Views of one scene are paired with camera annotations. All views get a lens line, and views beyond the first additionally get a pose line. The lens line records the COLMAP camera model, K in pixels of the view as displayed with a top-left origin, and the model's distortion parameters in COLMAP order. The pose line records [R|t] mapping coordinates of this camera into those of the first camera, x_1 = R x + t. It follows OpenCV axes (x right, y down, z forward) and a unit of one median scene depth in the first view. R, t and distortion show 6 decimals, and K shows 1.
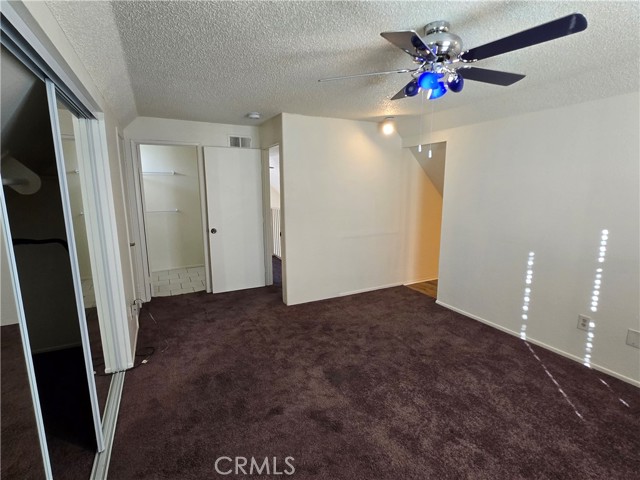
lens RADIAL K [[312.3, 0, 322.6], [0, 312.3, 239.1], [0, 0, 1]] dist [-0.000650, -0.000214]
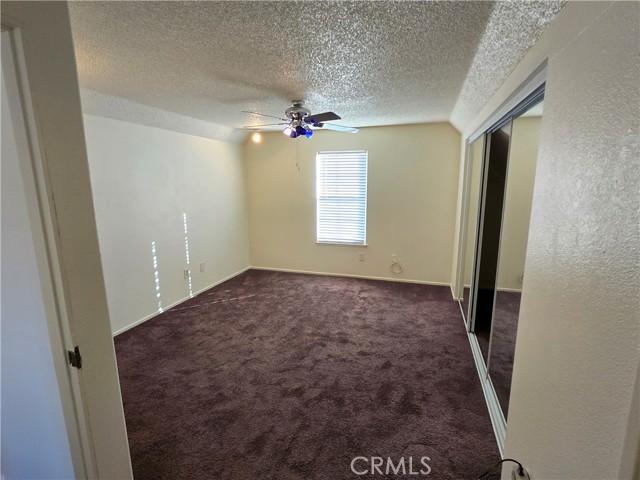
lens RADIAL K [[312.3, 0, 322.6], [0, 312.3, 239.1], [0, 0, 1]] dist [-0.000650, -0.000214]
pose [[-0.703593, -0.120541, 0.700305, -0.652624], [0.127078, 0.948277, 0.290898, -0.239395], [-0.699148, 0.293667, -0.651883, 1.330905]]
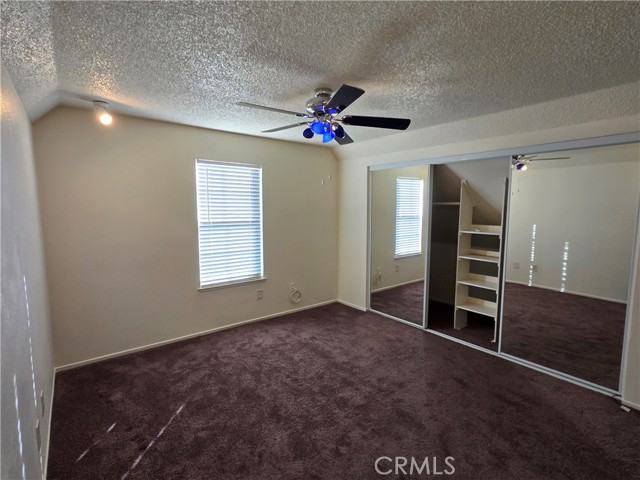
lens RADIAL K [[312.3, 0, 322.6], [0, 312.3, 239.1], [0, 0, 1]] dist [-0.000650, -0.000214]
pose [[-0.980909, 0.021717, -0.193249, 0.367488], [-0.031871, 0.962355, 0.269922, -0.239986], [0.191836, 0.270928, -0.943291, 1.389599]]
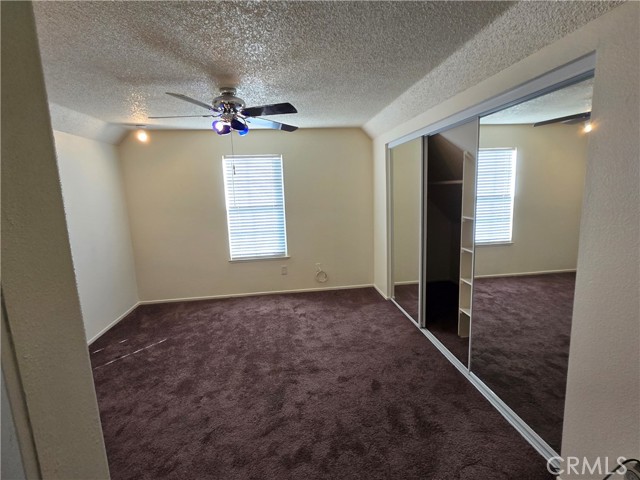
lens RADIAL K [[312.3, 0, 322.6], [0, 312.3, 239.1], [0, 0, 1]] dist [-0.000650, -0.000214]
pose [[-0.936436, -0.016545, 0.350449, -0.344611], [0.100189, 0.944680, 0.312315, -0.238438], [-0.336230, 0.327575, -0.882975, 1.362802]]
